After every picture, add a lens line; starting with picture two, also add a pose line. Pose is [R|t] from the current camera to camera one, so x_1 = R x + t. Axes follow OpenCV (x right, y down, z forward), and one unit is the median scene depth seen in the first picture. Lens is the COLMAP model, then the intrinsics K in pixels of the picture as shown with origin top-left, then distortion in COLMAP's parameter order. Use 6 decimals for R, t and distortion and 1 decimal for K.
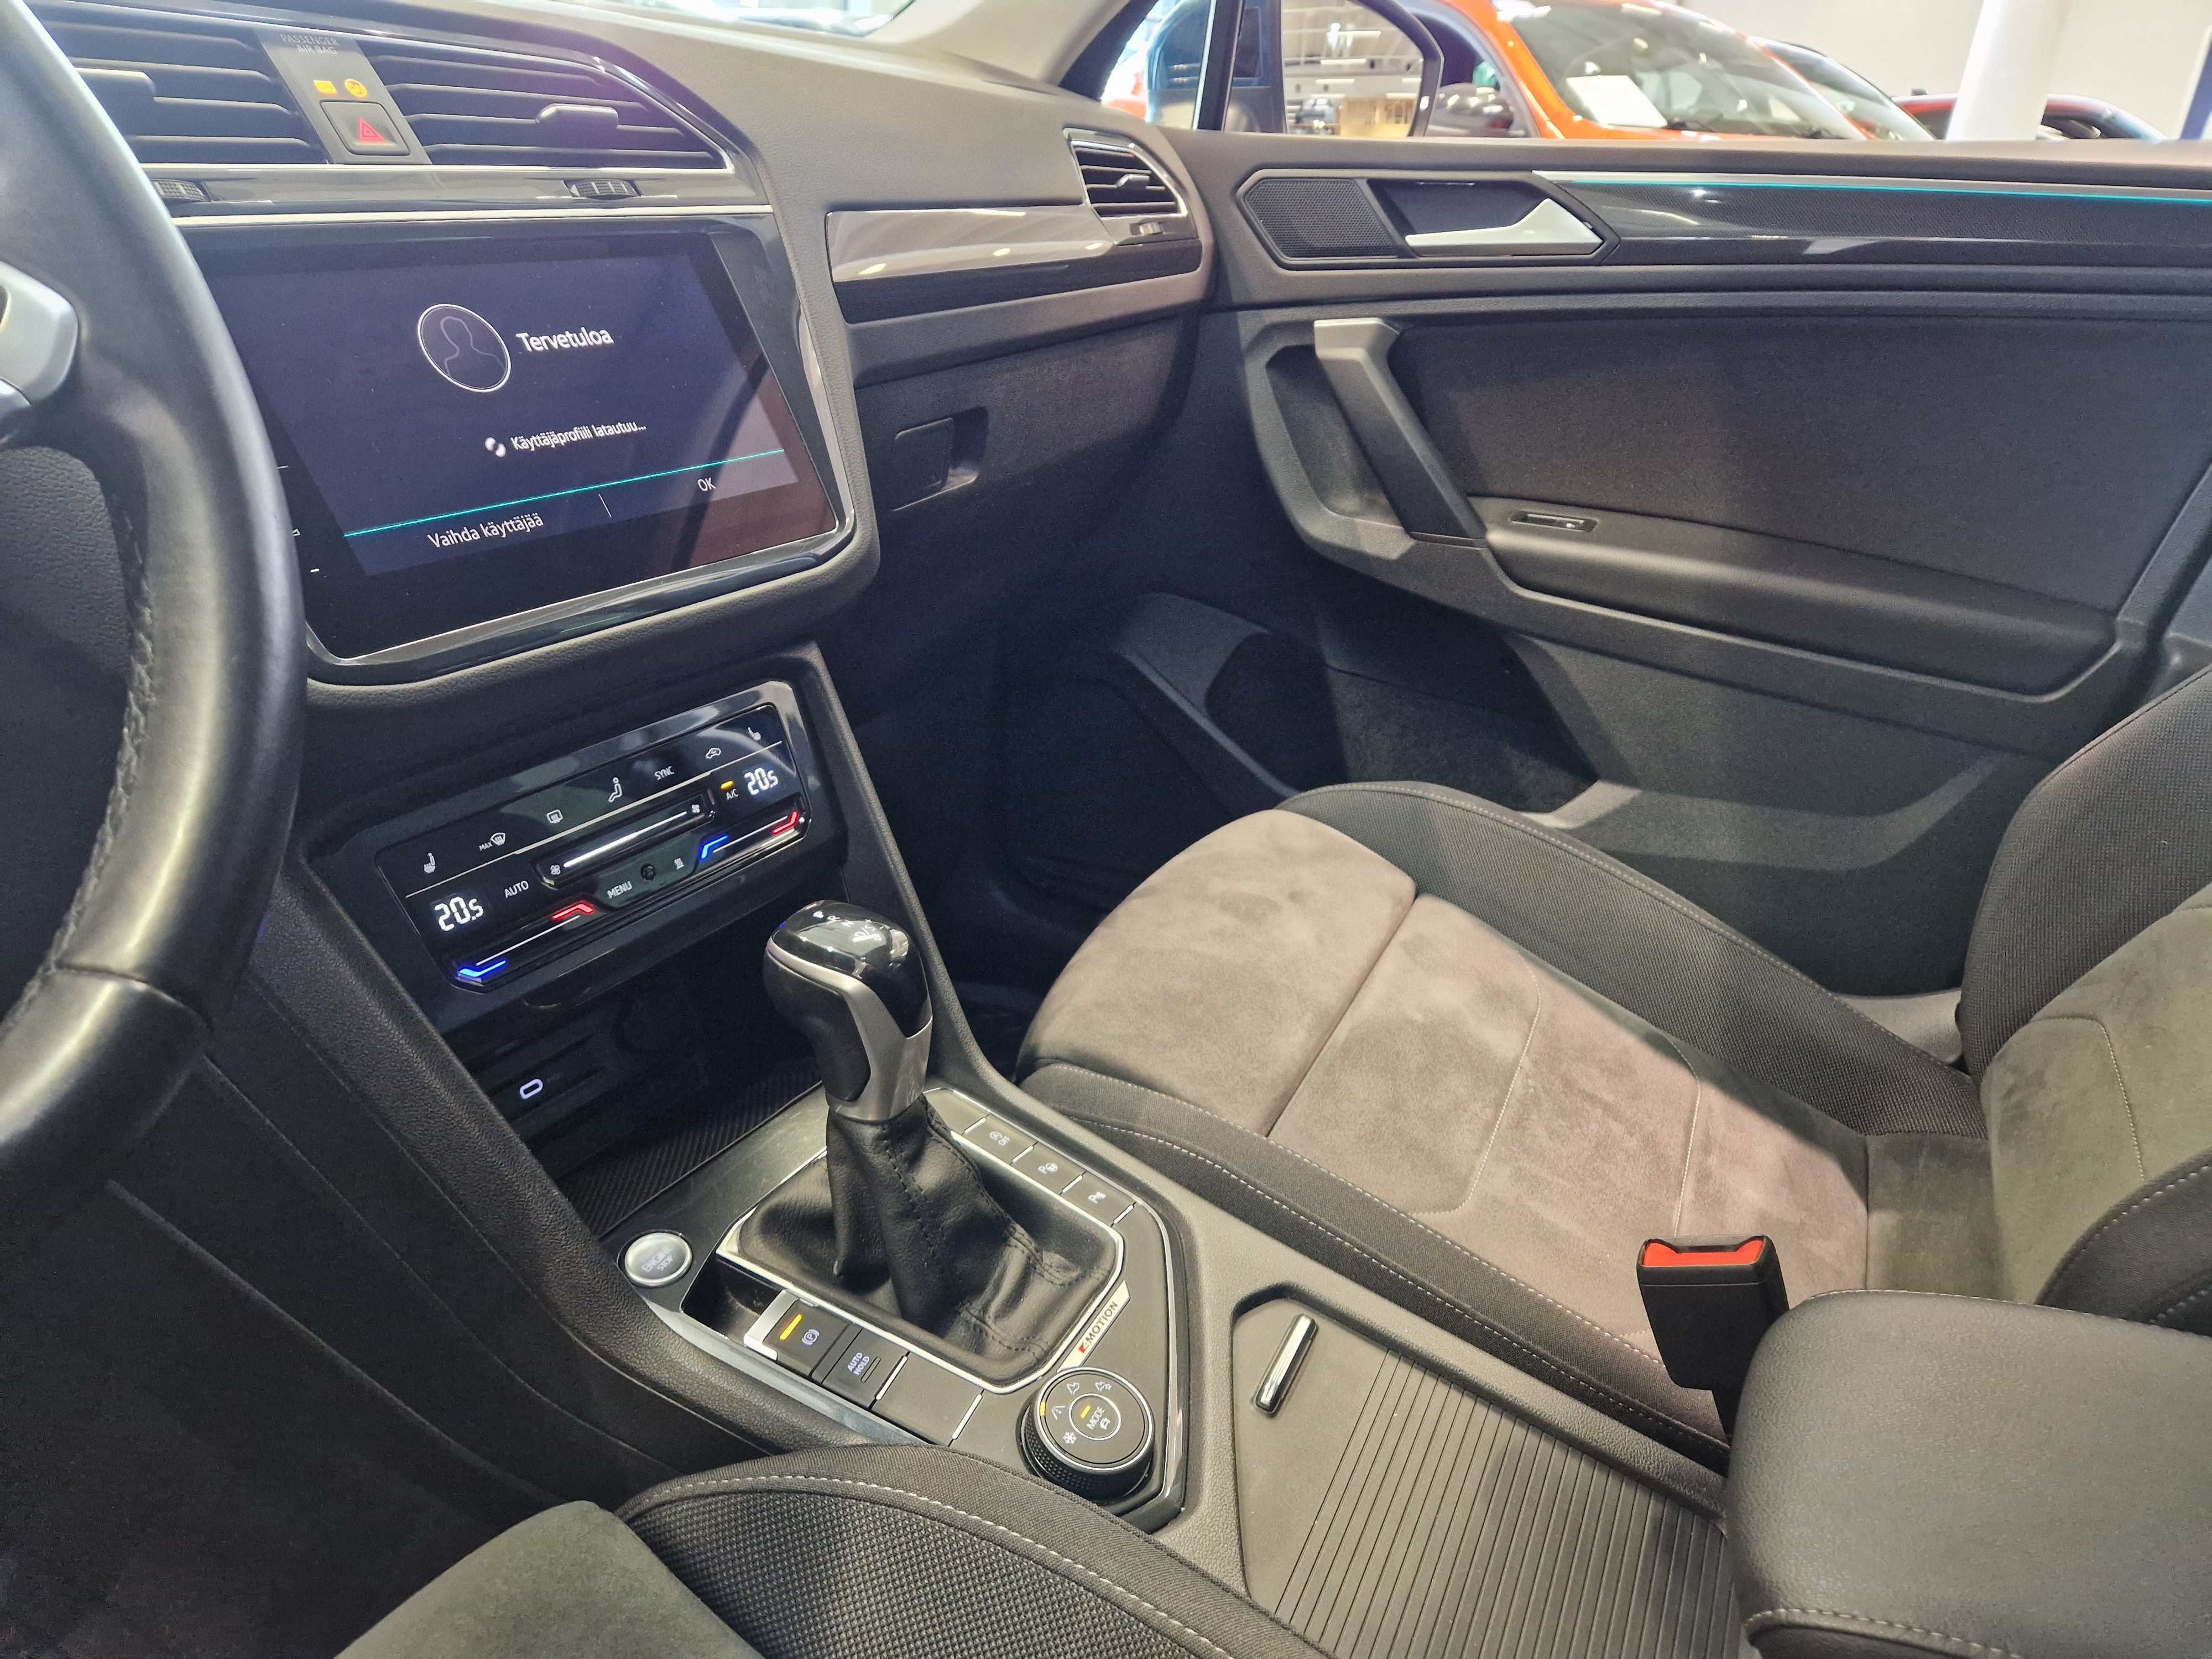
lens RADIAL K [[1470.4, 0, 1106.0], [0, 1470.4, 829.5], [0, 0, 1]] dist [0.047643, -0.055348]
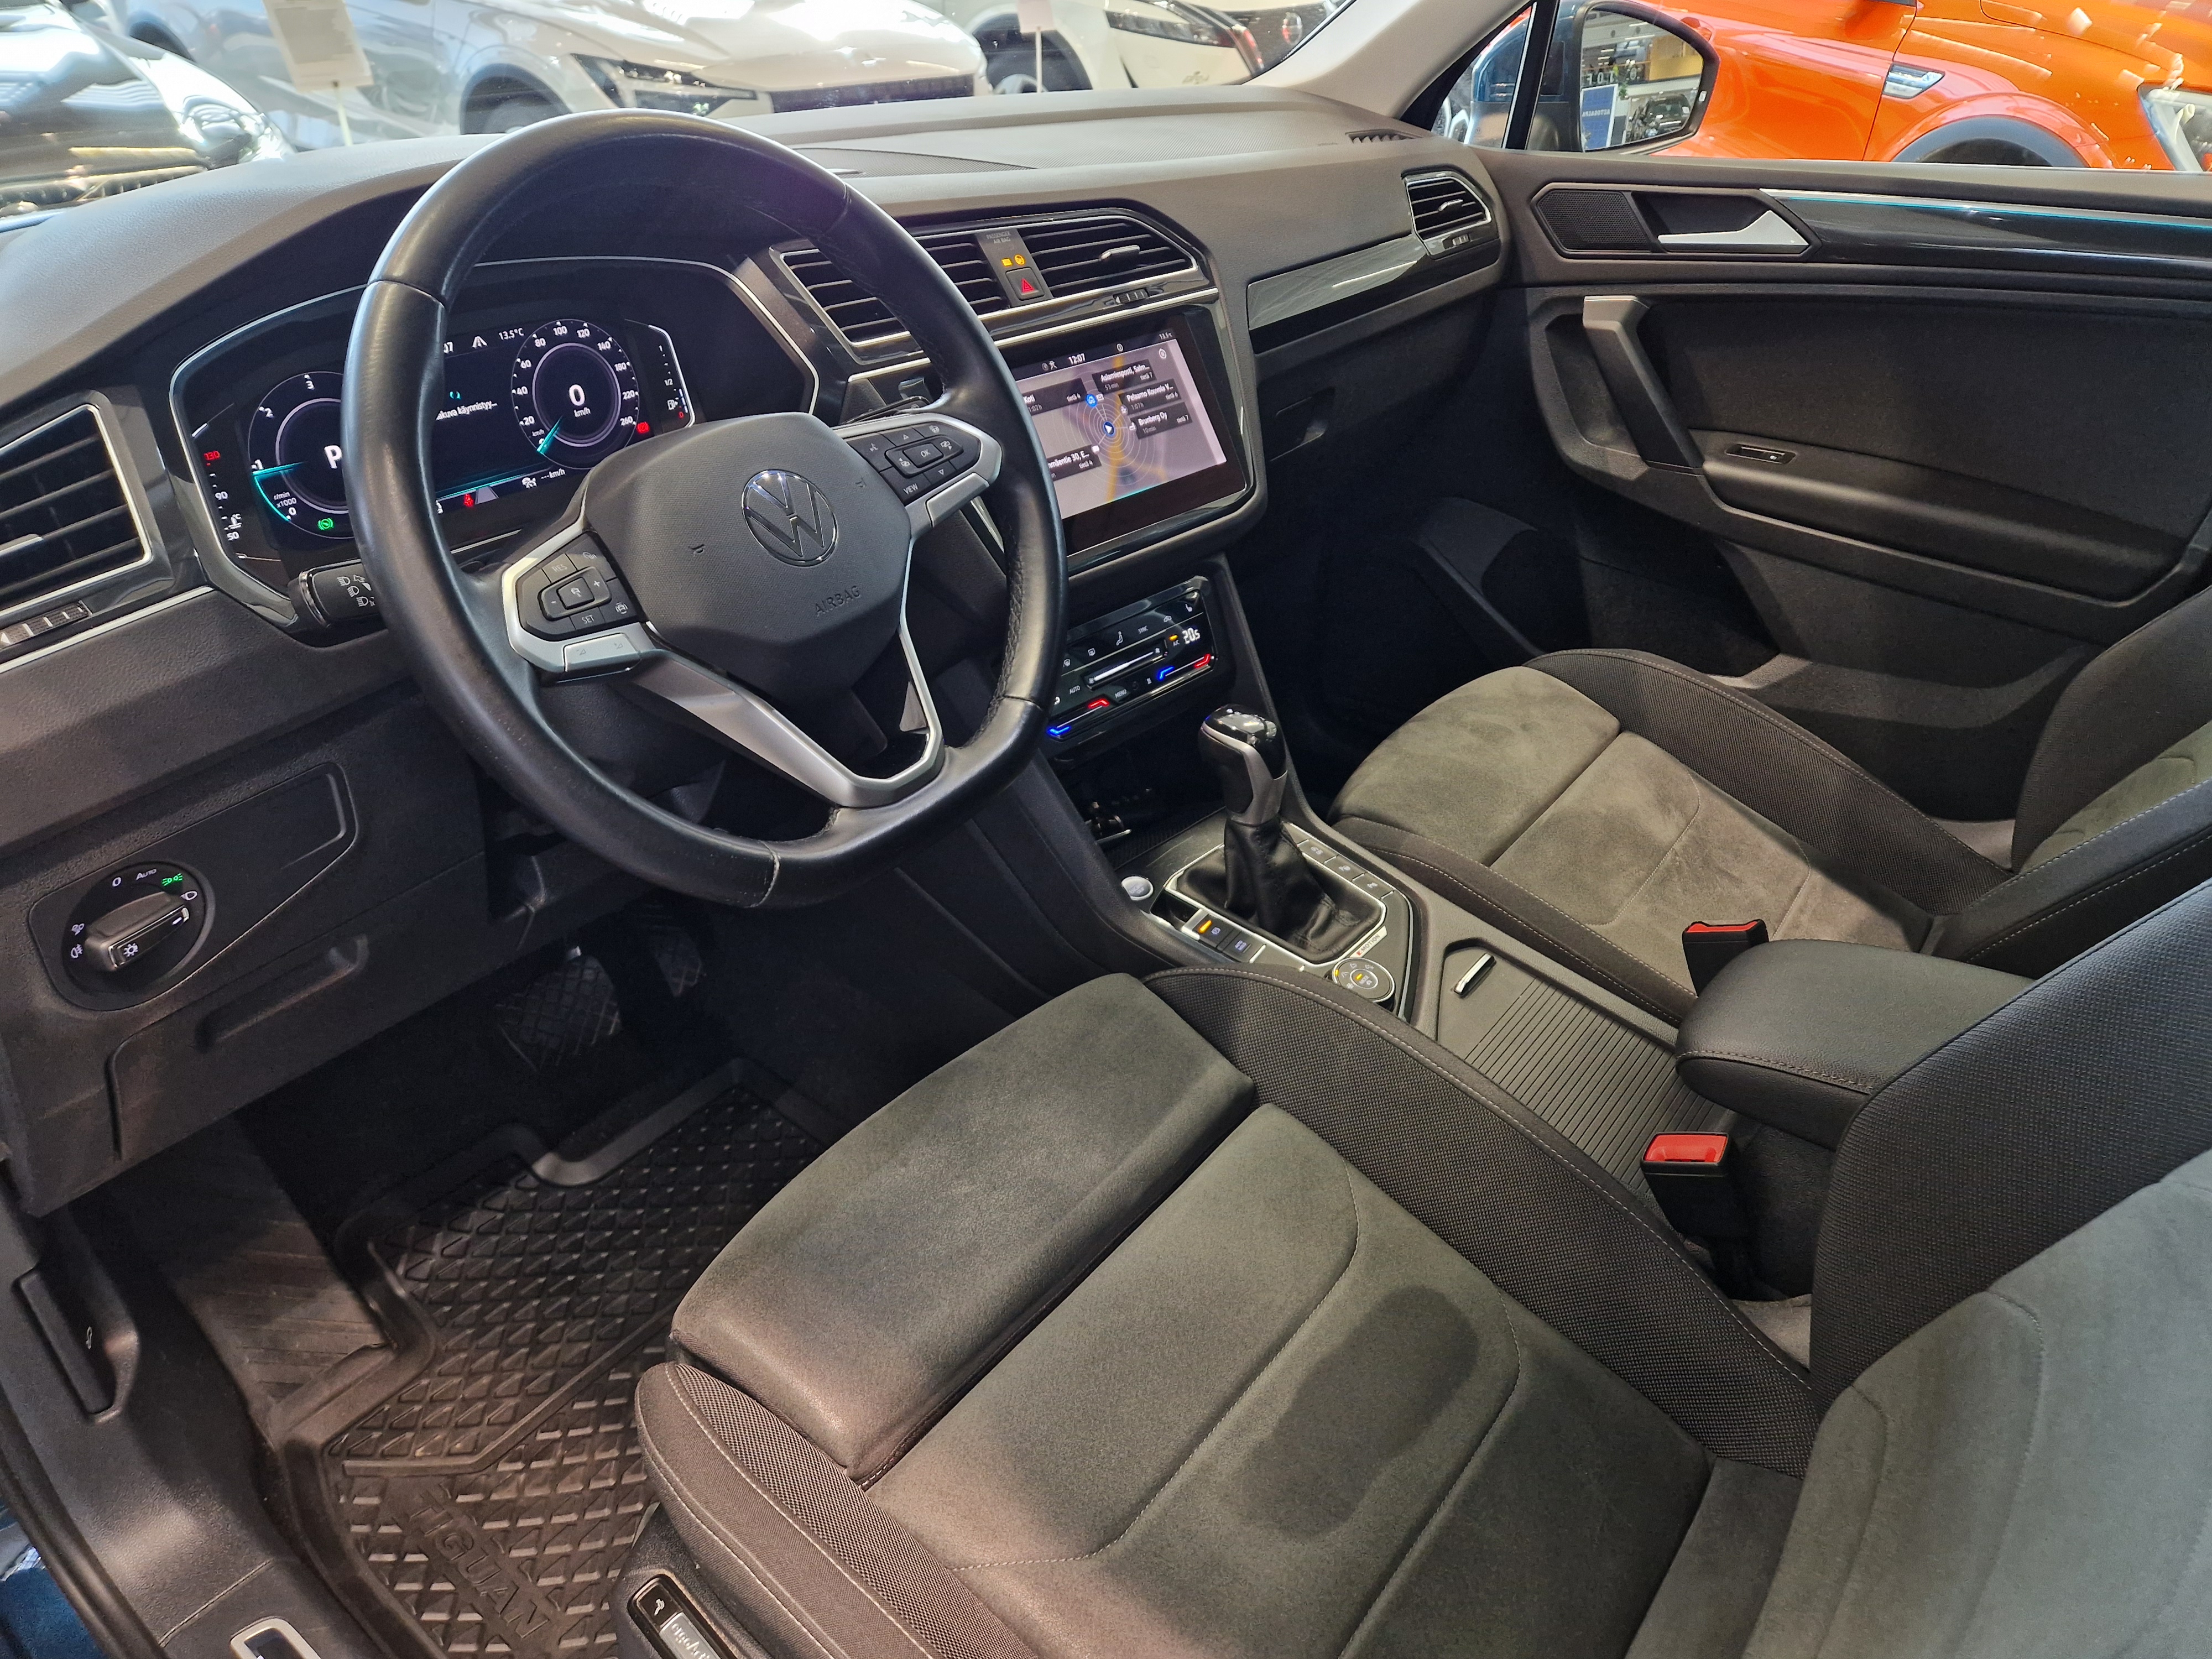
lens RADIAL K [[1439.0, 0, 1119.1], [0, 1439.0, 846.1], [0, 0, 1]] dist [0.093321, -0.089820]
pose [[0.980015, 0.067250, -0.187214, 0.011984], [-0.045108, 0.991735, 0.120114, 0.009159], [0.193744, -0.109269, 0.974948, -0.505881]]
